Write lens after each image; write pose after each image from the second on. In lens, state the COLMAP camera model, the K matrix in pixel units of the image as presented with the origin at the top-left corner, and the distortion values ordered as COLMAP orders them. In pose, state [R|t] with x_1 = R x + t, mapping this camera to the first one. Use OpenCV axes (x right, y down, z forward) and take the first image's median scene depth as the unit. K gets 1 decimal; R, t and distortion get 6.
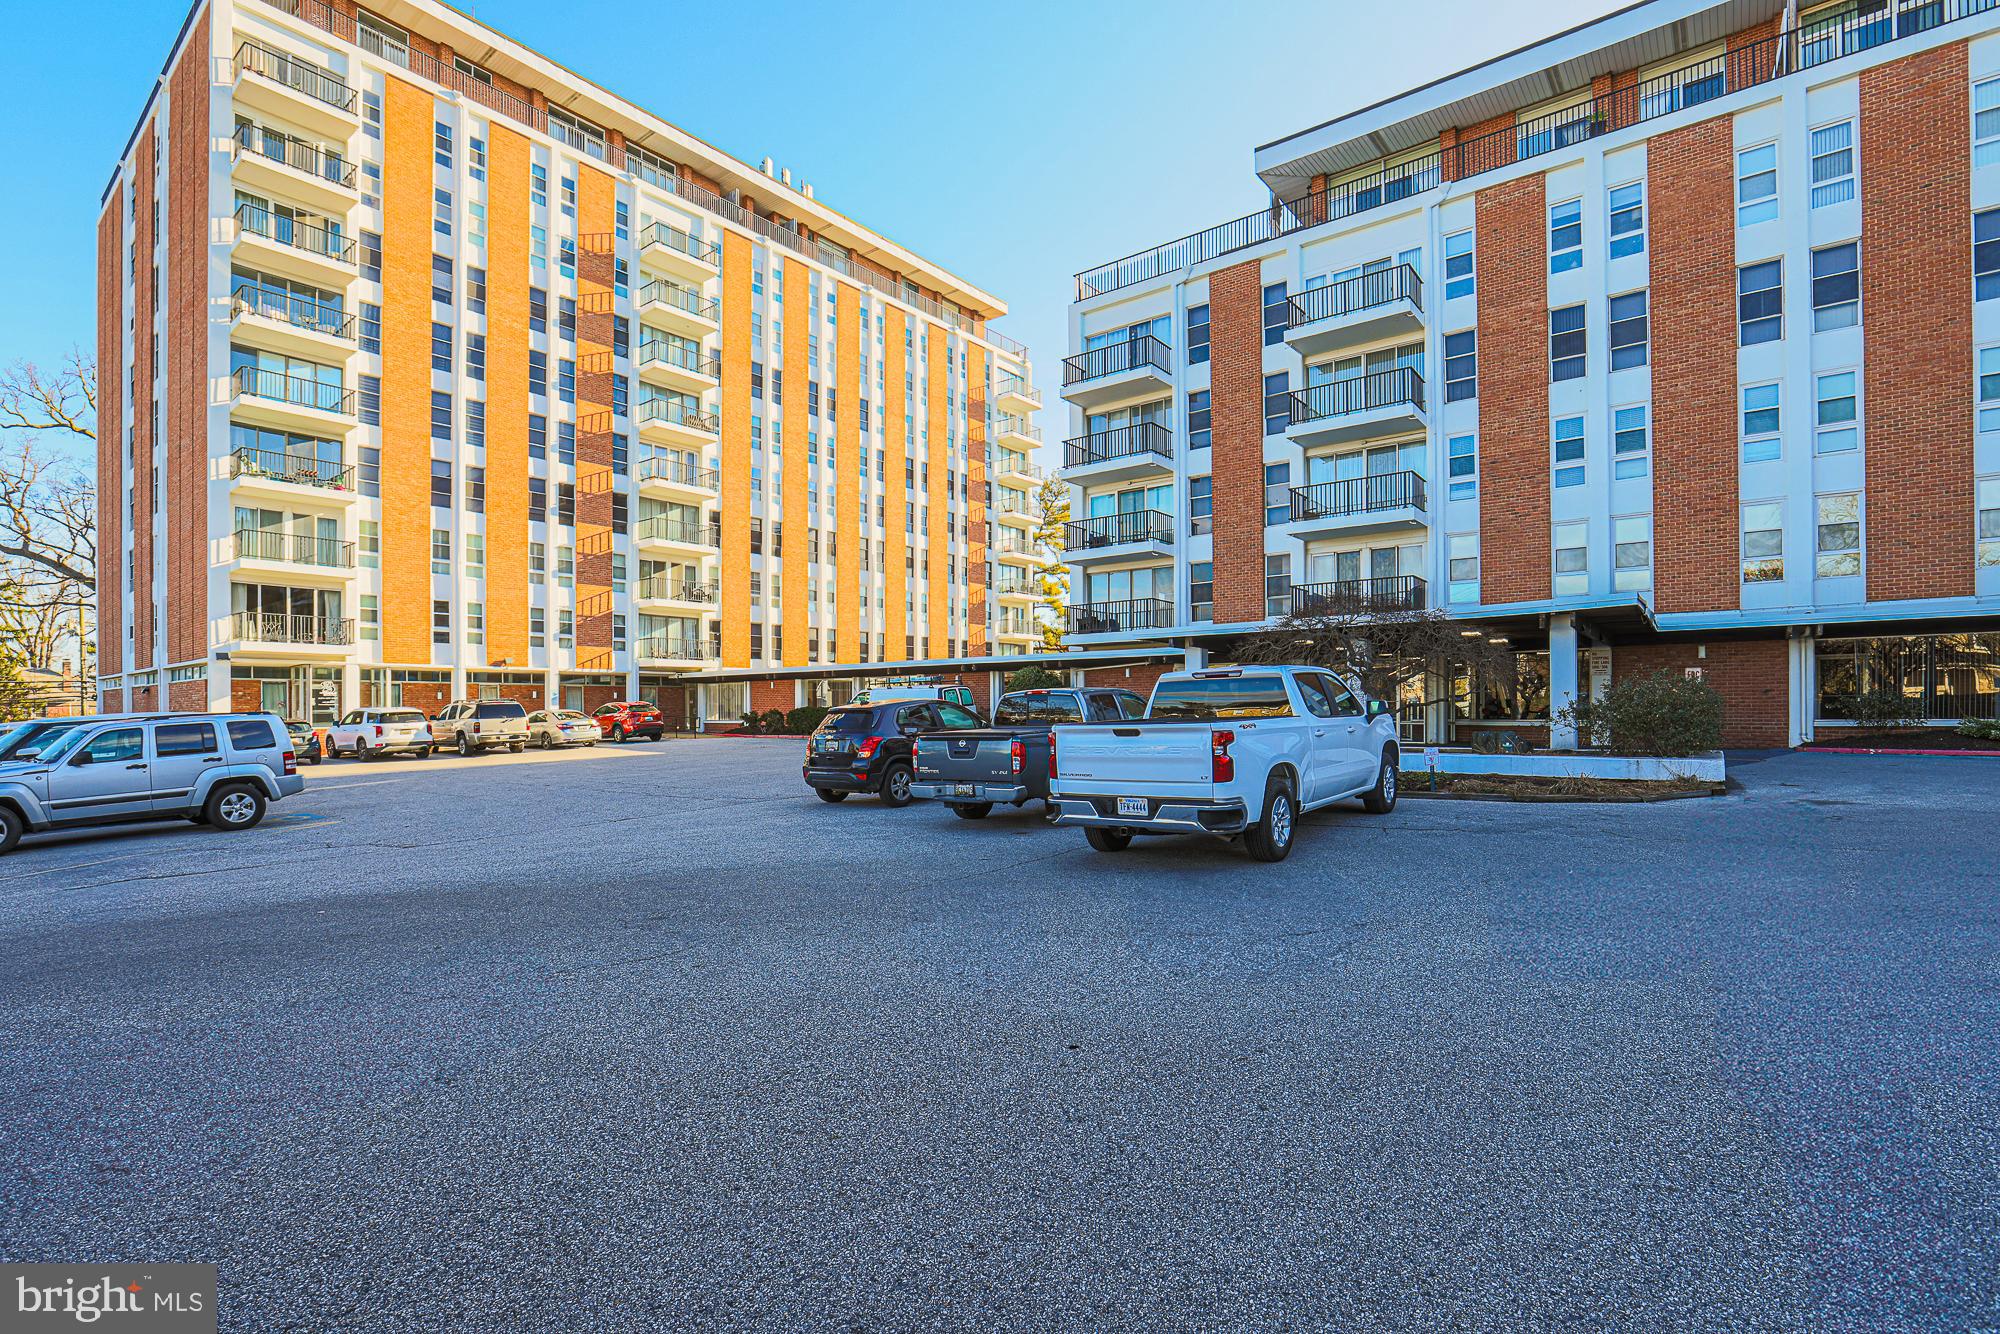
lens RADIAL K [[937.6, 0, 1020.8], [0, 937.6, 703.4], [0, 0, 1]] dist [-0.060243, 0.025755]
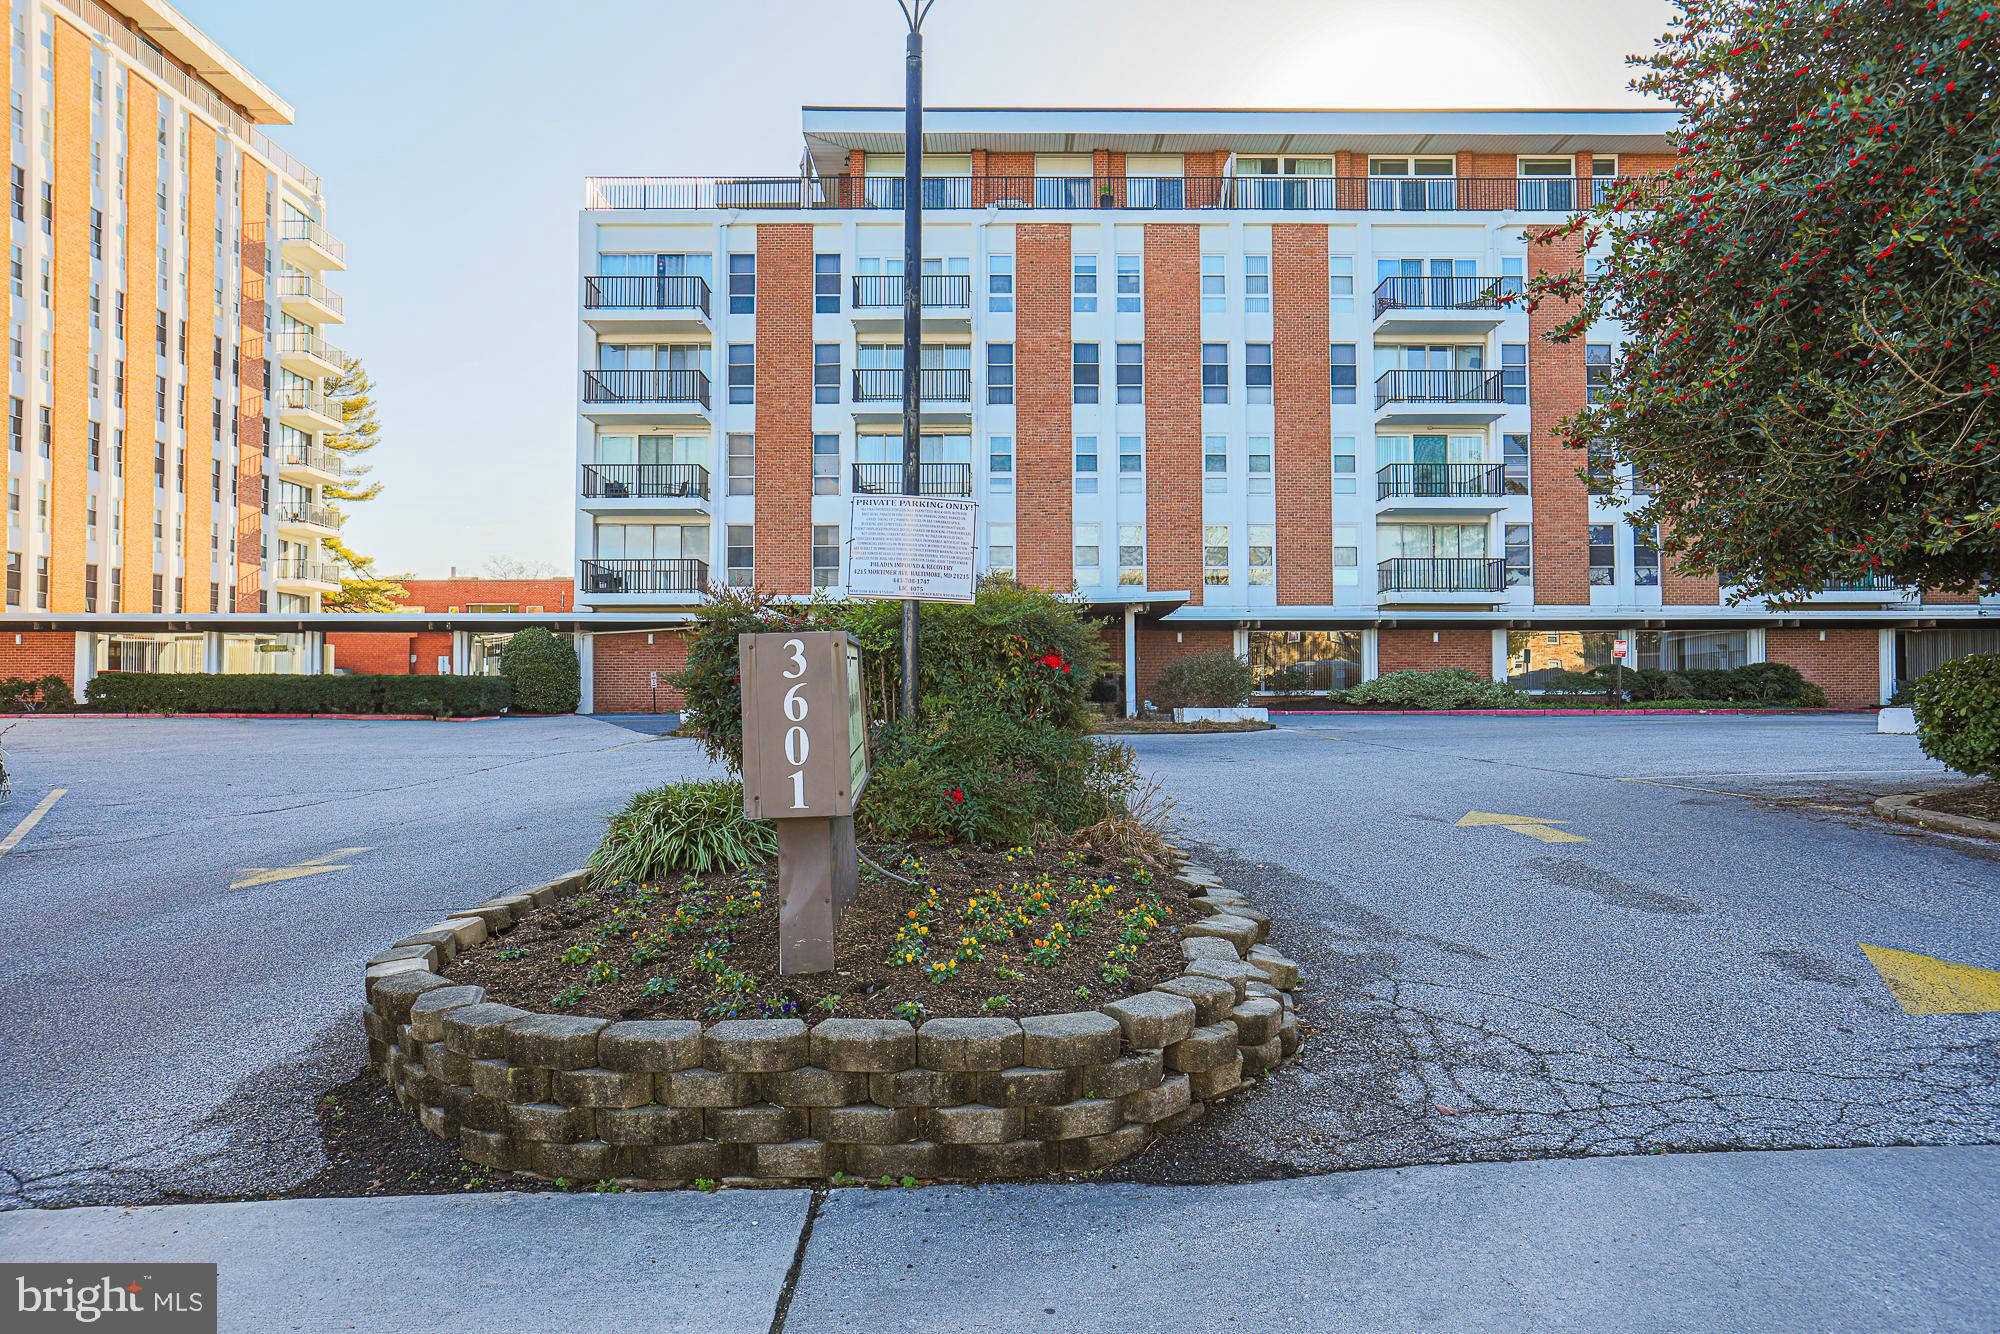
lens RADIAL K [[1326.7, 0, 995.5], [0, 1326.7, 629.1], [0, 0, 1]] dist [-0.043098, 0.065468]
pose [[0.777744, 0.040091, 0.627302, -0.436412], [-0.007278, 0.998471, -0.054788, 0.025348], [-0.628539, 0.038046, 0.776847, -0.193815]]
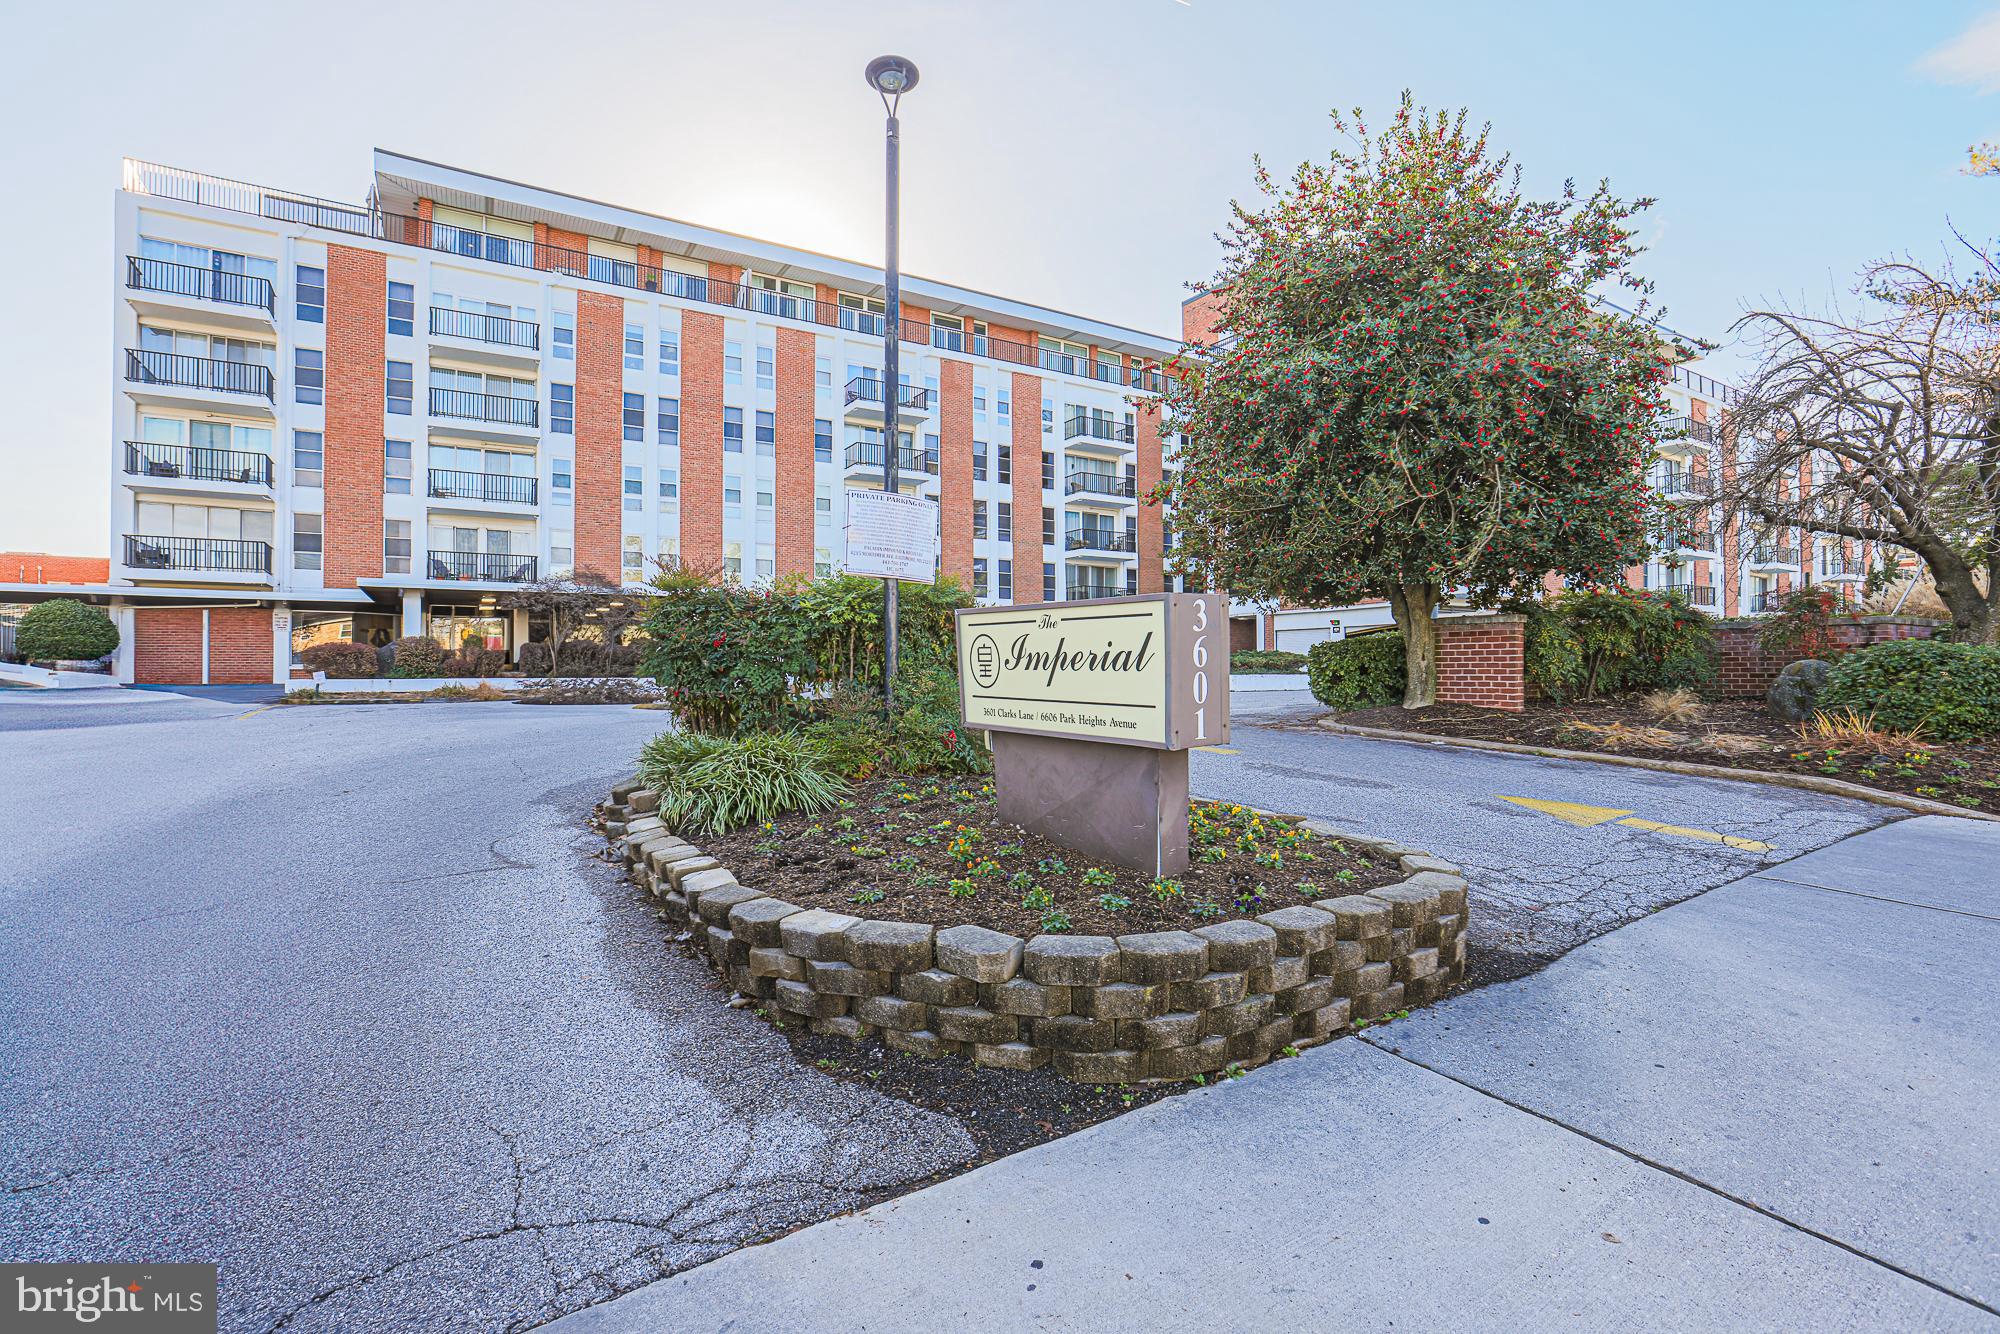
lens RADIAL K [[930.5, 0, 1000.5], [0, 930.5, 651.6], [0, 0, 1]] dist [-0.056750, 0.025584]
pose [[0.333358, 0.026252, 0.942435, -0.494618], [-0.001549, 0.999626, -0.027297, 0.029523], [-0.942799, 0.007640, 0.333274, -0.064948]]
